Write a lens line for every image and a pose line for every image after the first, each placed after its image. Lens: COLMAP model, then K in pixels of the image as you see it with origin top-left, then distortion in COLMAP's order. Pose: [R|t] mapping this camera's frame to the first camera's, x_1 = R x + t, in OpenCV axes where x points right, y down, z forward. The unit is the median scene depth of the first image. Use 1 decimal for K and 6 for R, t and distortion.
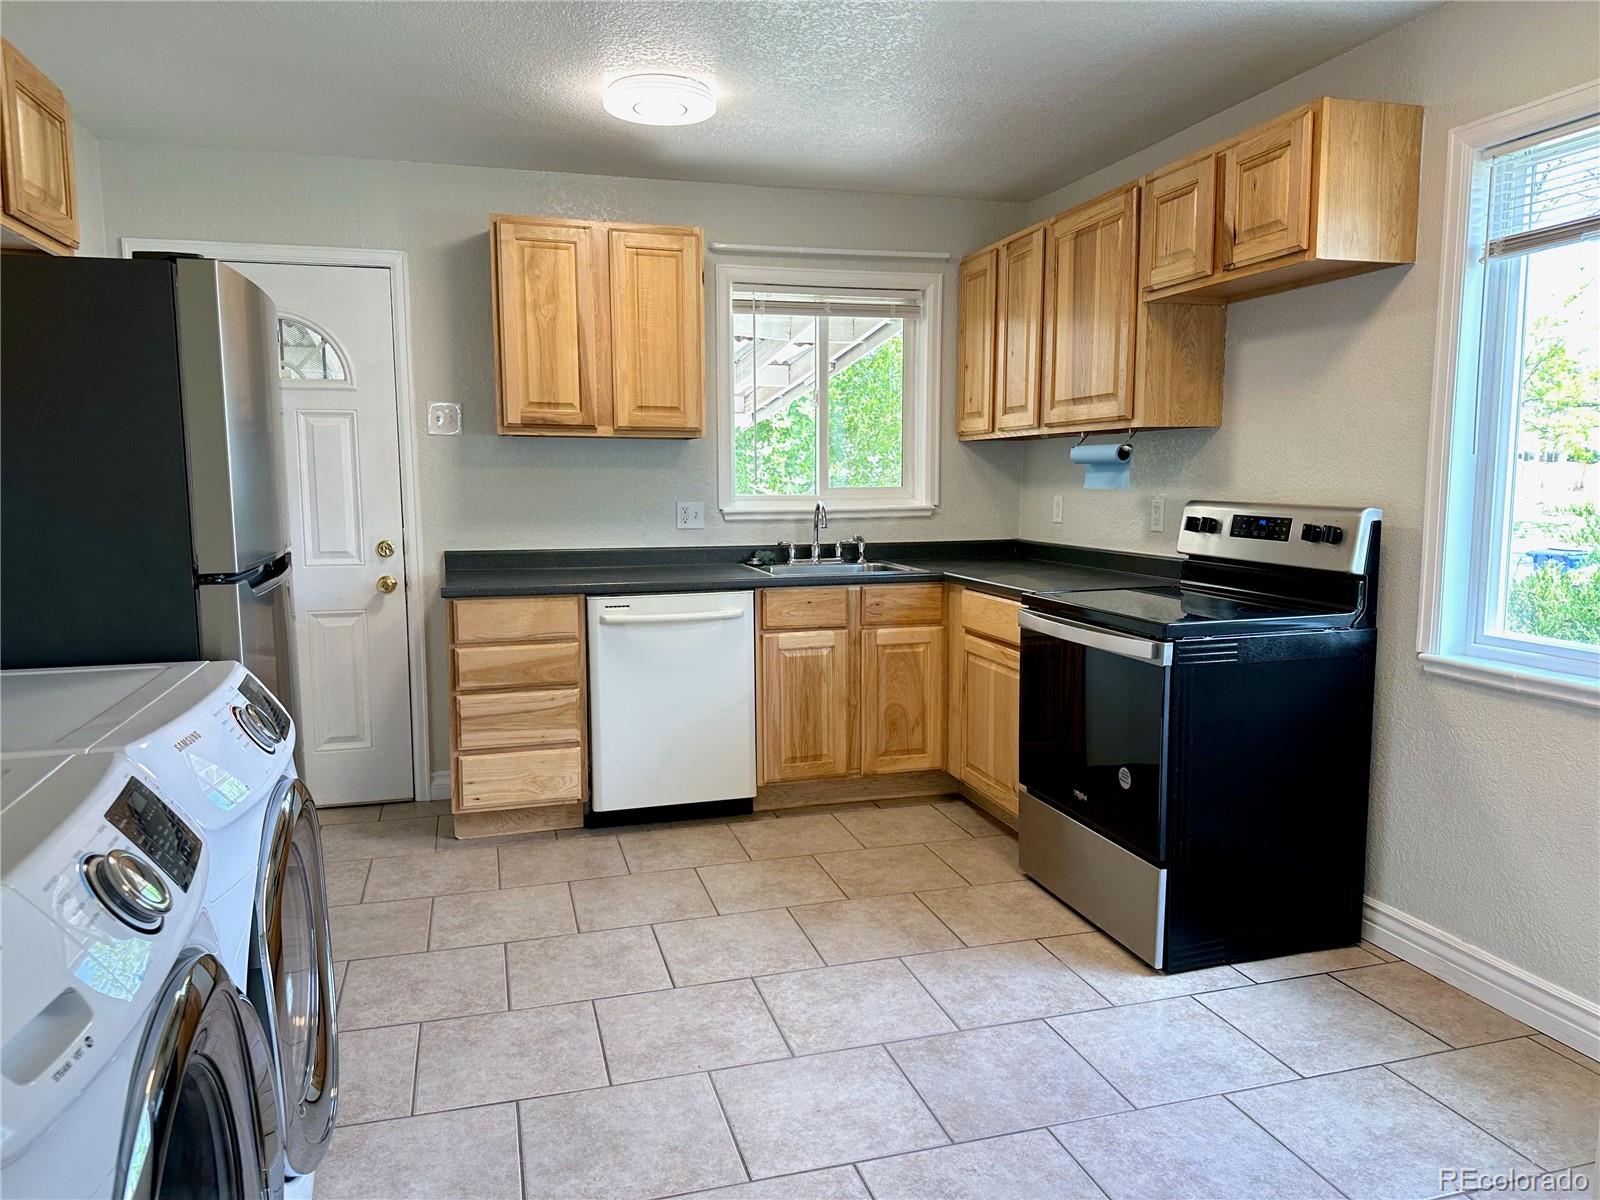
lens RADIAL K [[1111.0, 0, 799.3], [0, 1111.0, 611.4], [0, 0, 1]] dist [0.094919, -0.140242]
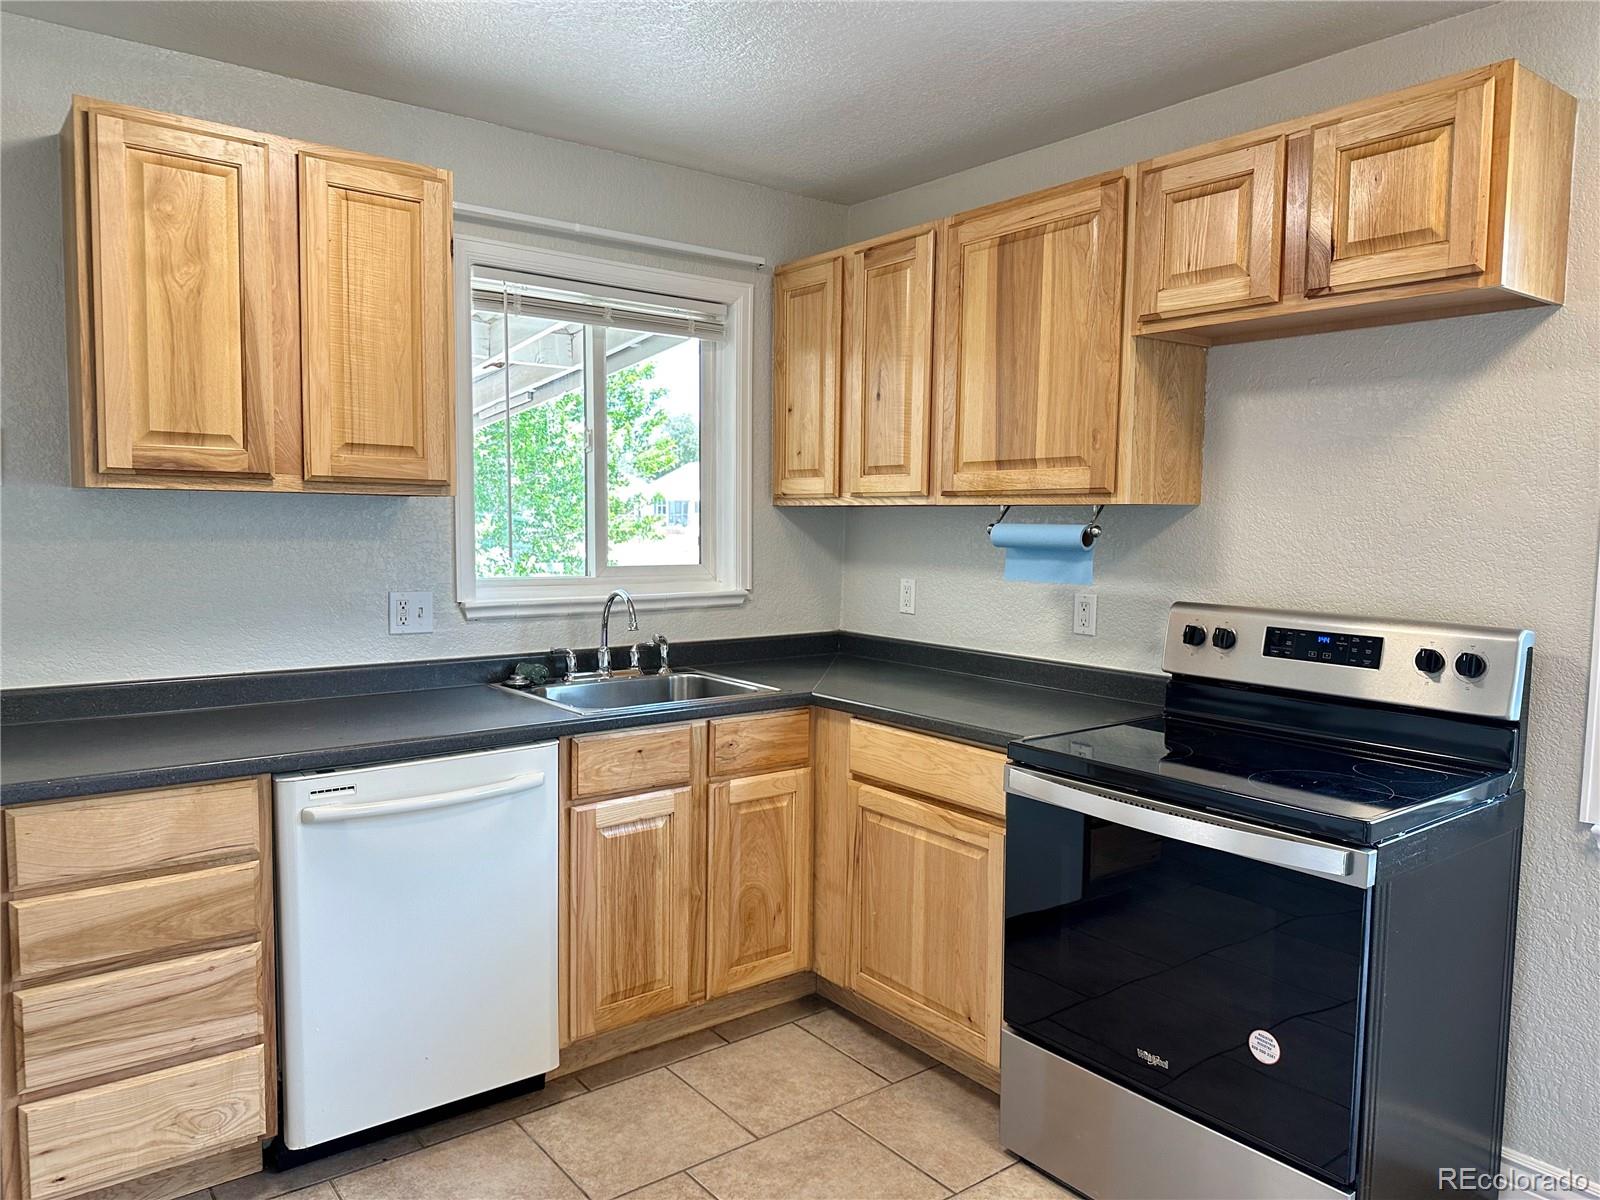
lens RADIAL K [[1118.5, 0, 791.0], [0, 1118.5, 606.6], [0, 0, 1]] dist [0.109555, -0.145862]
pose [[0.929490, -0.014917, 0.368545, -0.158748], [0.029727, 0.998961, -0.034540, -0.071299], [-0.367647, 0.043060, 0.928968, 0.361437]]
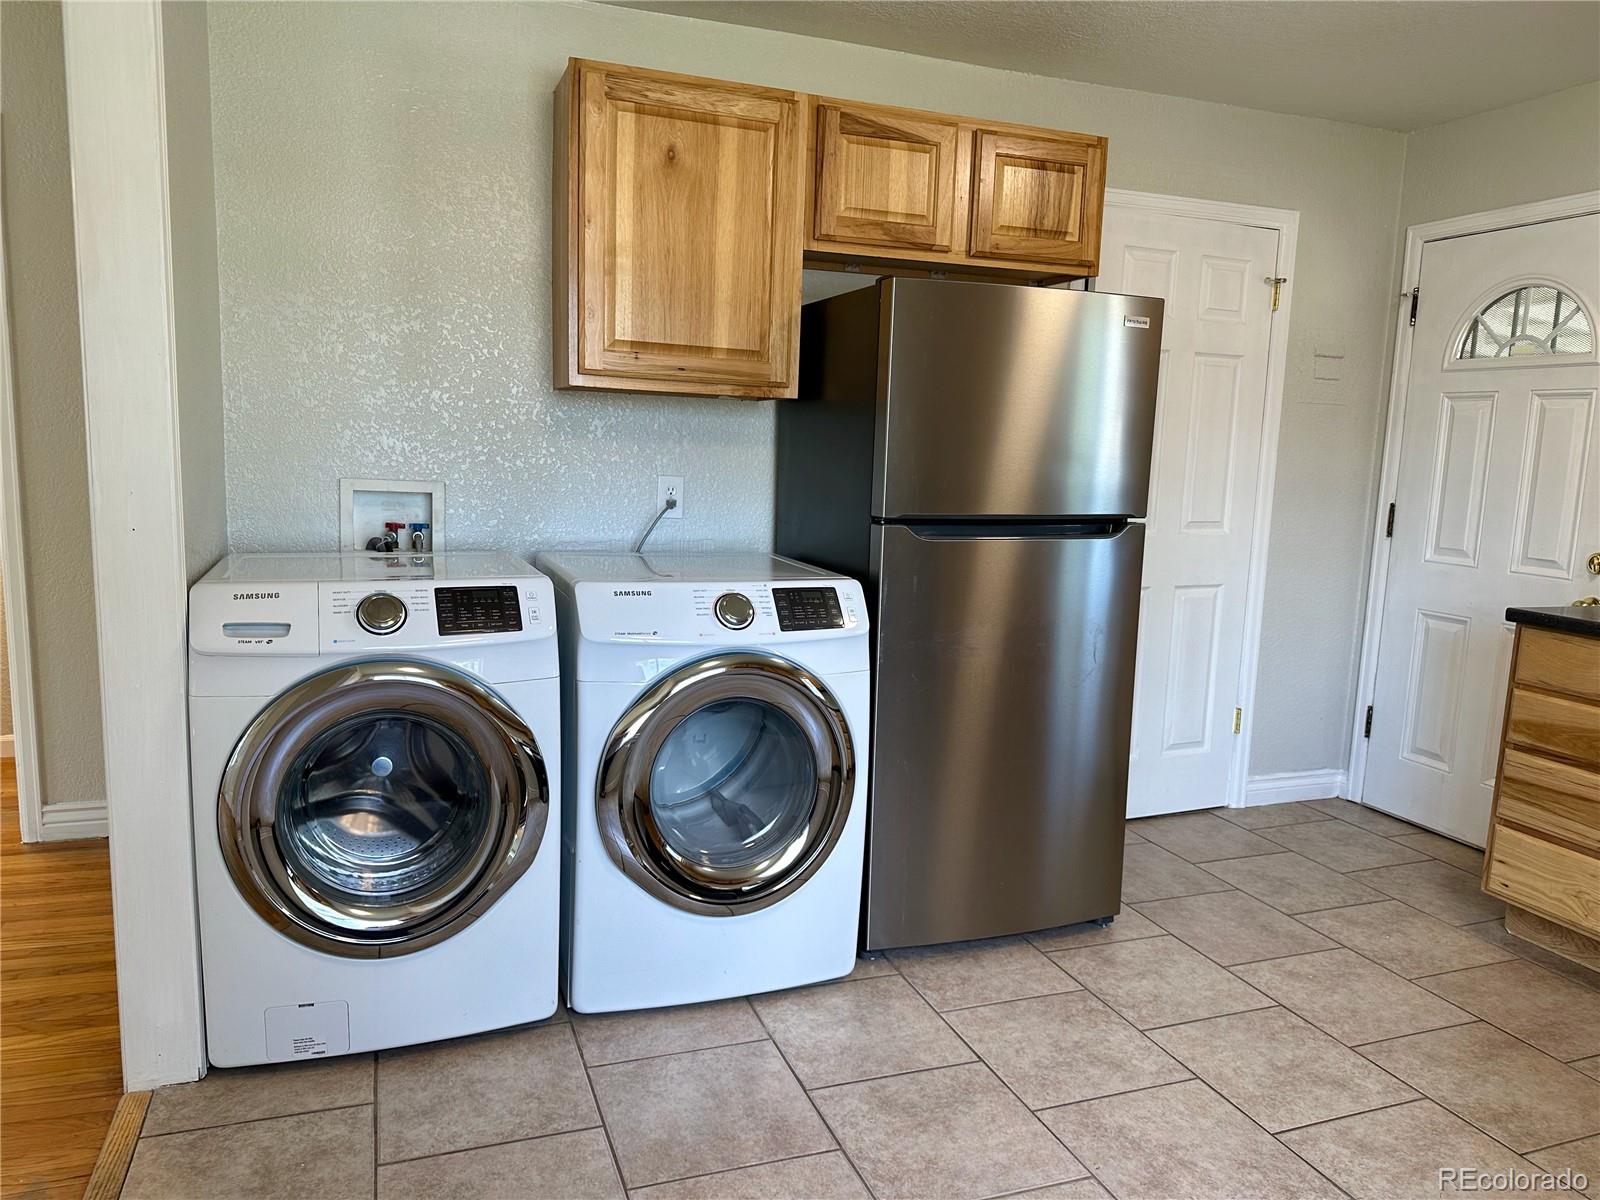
lens RADIAL K [[1111.0, 0, 799.3], [0, 1111.0, 611.4], [0, 0, 1]] dist [0.094919, -0.140242]
pose [[0.071112, 0.156460, -0.985121, 0.409884], [-0.160718, 0.976514, 0.143491, -0.050320], [0.984435, 0.148123, 0.094587, 0.409517]]
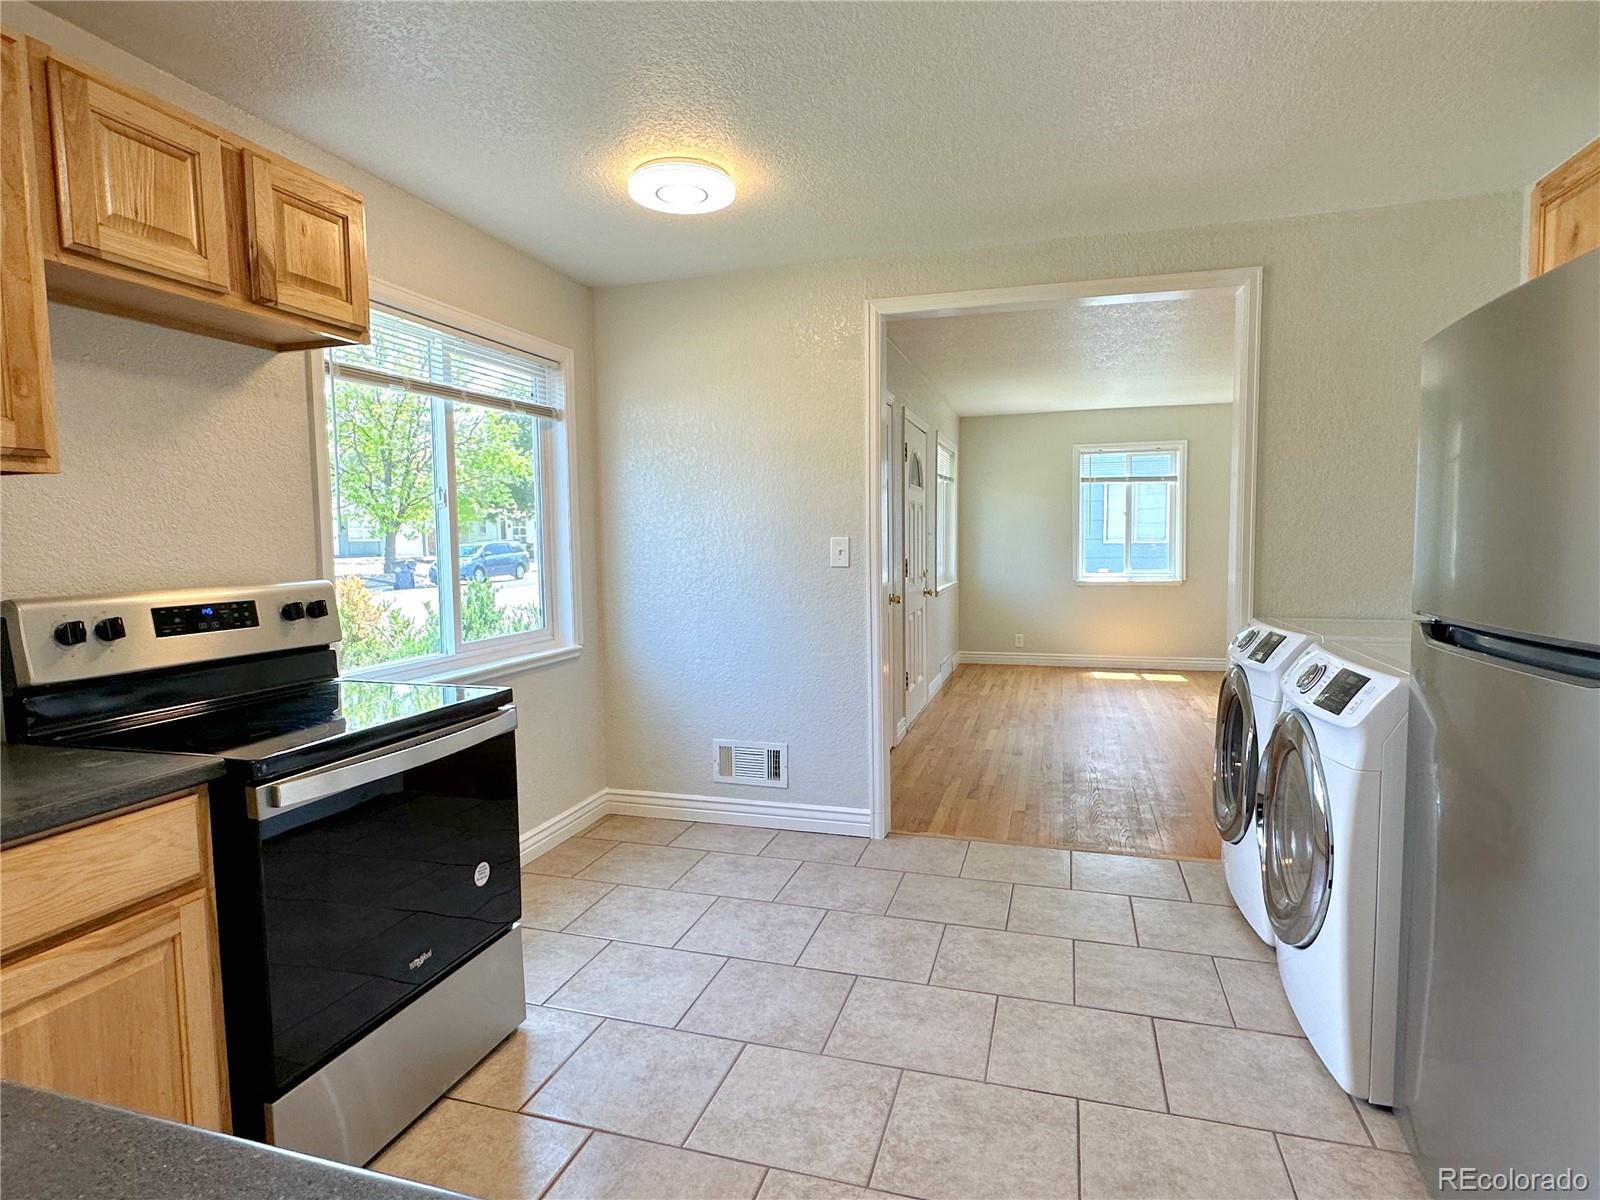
lens RADIAL K [[853.5, 0, 803.7], [0, 853.5, 602.8], [0, 0, 1]] dist [-0.001255, -0.000313]
pose [[-0.838877, -0.025949, 0.543703, -0.234430], [0.085704, 0.980107, 0.179009, -0.131904], [-0.537532, 0.196764, -0.819965, 1.062248]]
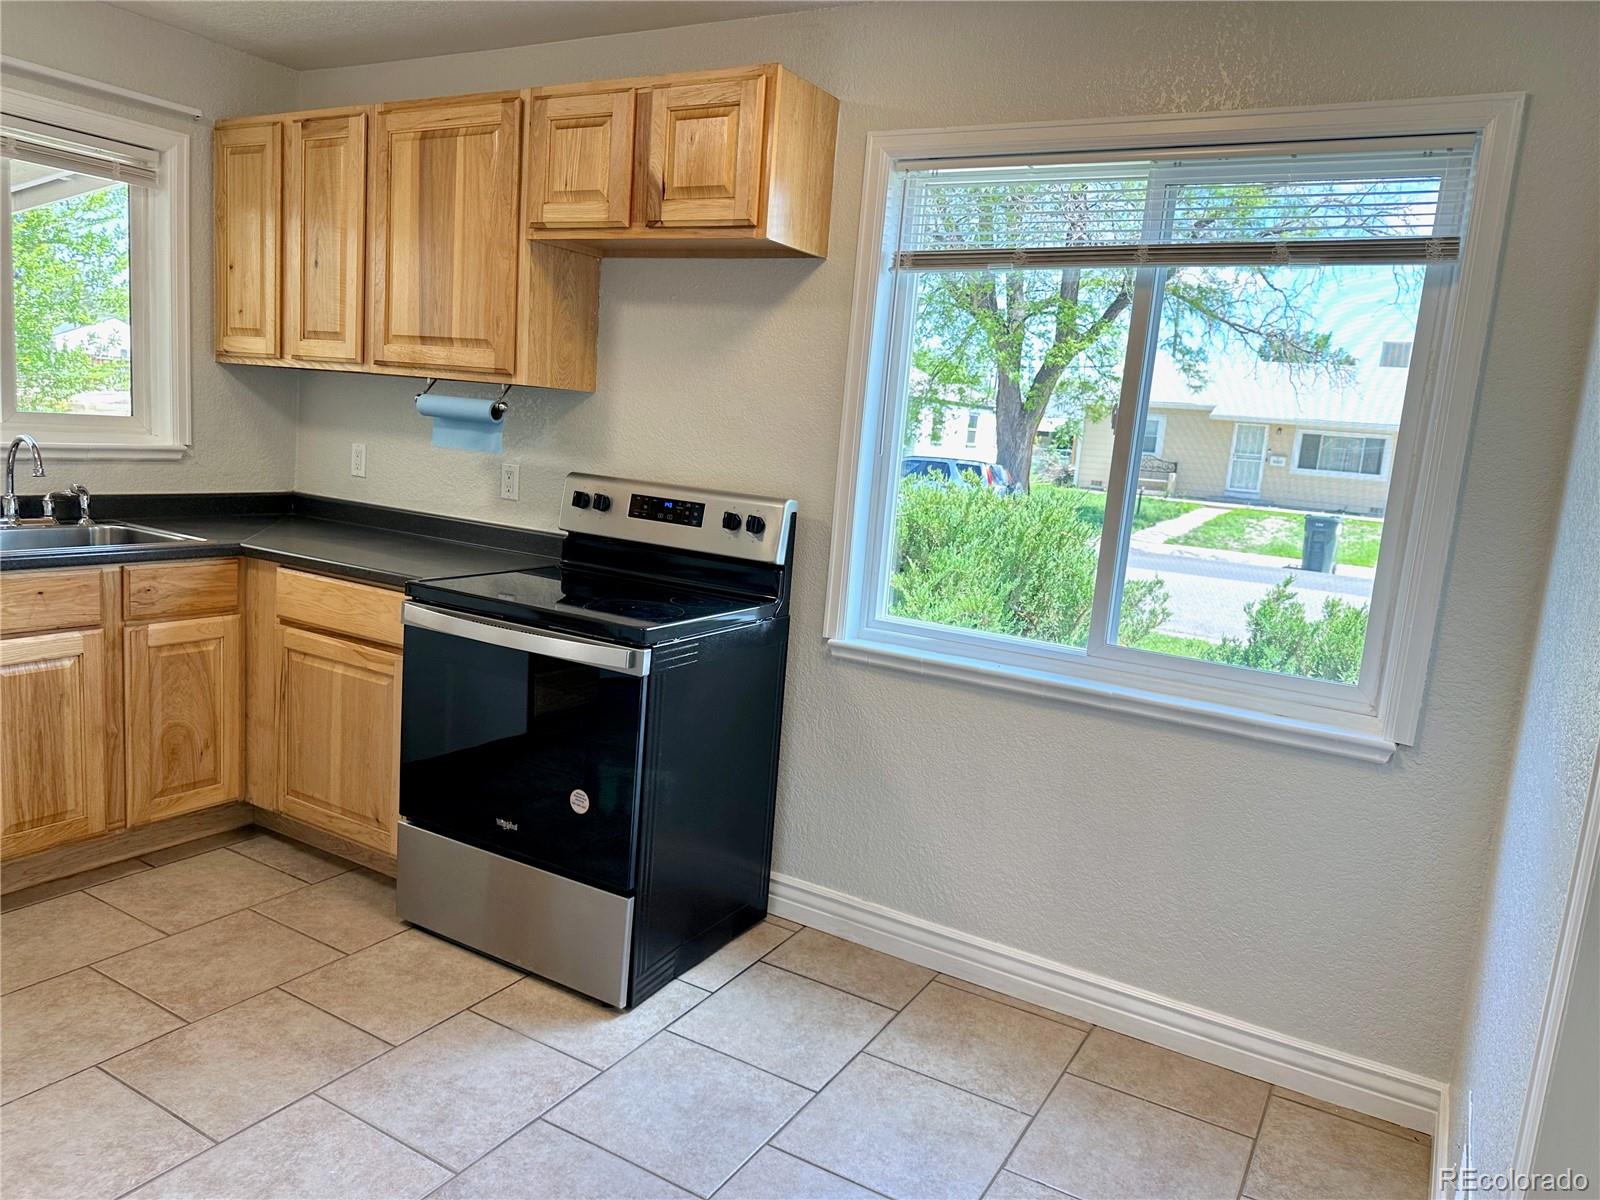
lens RADIAL K [[1111.0, 0, 799.3], [0, 1111.0, 611.4], [0, 0, 1]] dist [0.094919, -0.140242]
pose [[0.721054, -0.051412, 0.690969, -0.137469], [0.002184, 0.997407, 0.071933, -0.047057], [-0.692875, -0.050358, 0.719297, 0.200985]]
